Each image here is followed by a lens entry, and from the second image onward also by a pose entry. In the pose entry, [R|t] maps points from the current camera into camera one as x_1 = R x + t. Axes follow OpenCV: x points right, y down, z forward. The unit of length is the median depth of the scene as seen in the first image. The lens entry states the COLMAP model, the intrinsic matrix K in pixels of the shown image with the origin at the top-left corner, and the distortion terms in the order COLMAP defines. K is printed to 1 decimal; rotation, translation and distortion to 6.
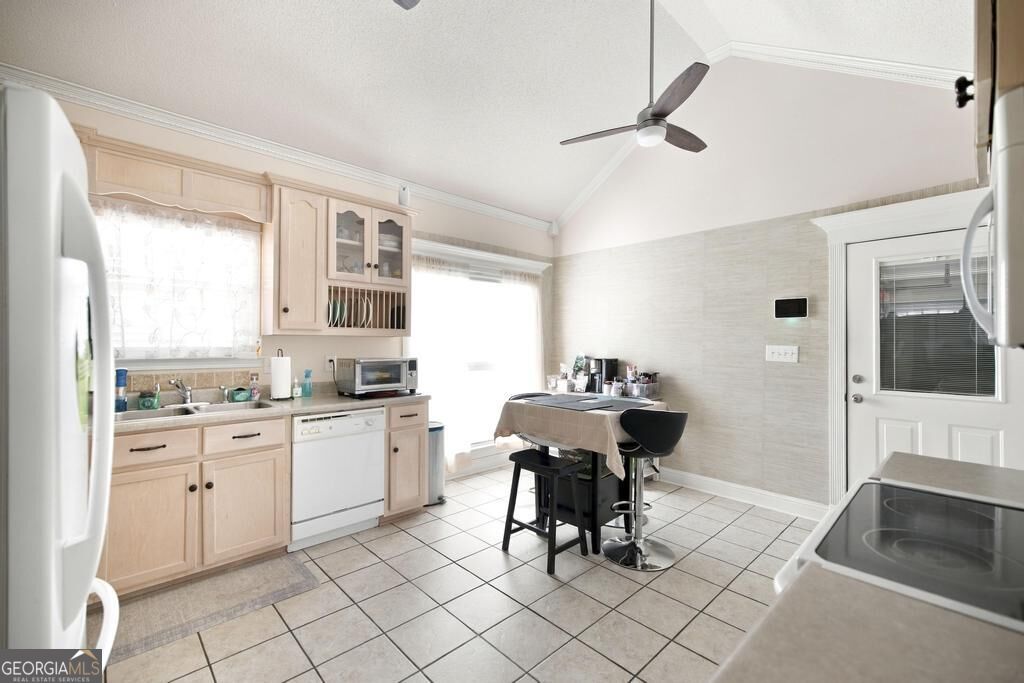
lens RADIAL K [[444.6, 0, 511.2], [0, 444.6, 340.4], [0, 0, 1]] dist [0.000762, -0.000231]
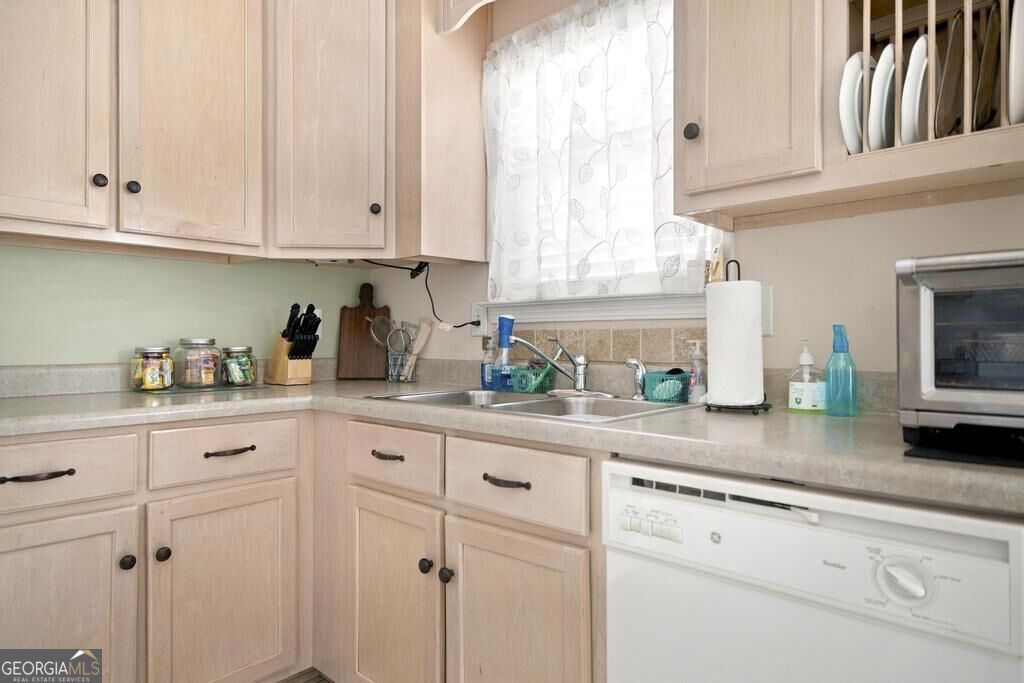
lens RADIAL K [[613.1, 0, 511.2], [0, 613.1, 341.3], [0, 0, 1]] dist [-0.002696, -0.000359]
pose [[0.045344, -0.008694, -0.998934, -0.075414], [0.002620, 0.999960, -0.008584, 0.091168], [0.998968, -0.002228, 0.045365, 0.870998]]
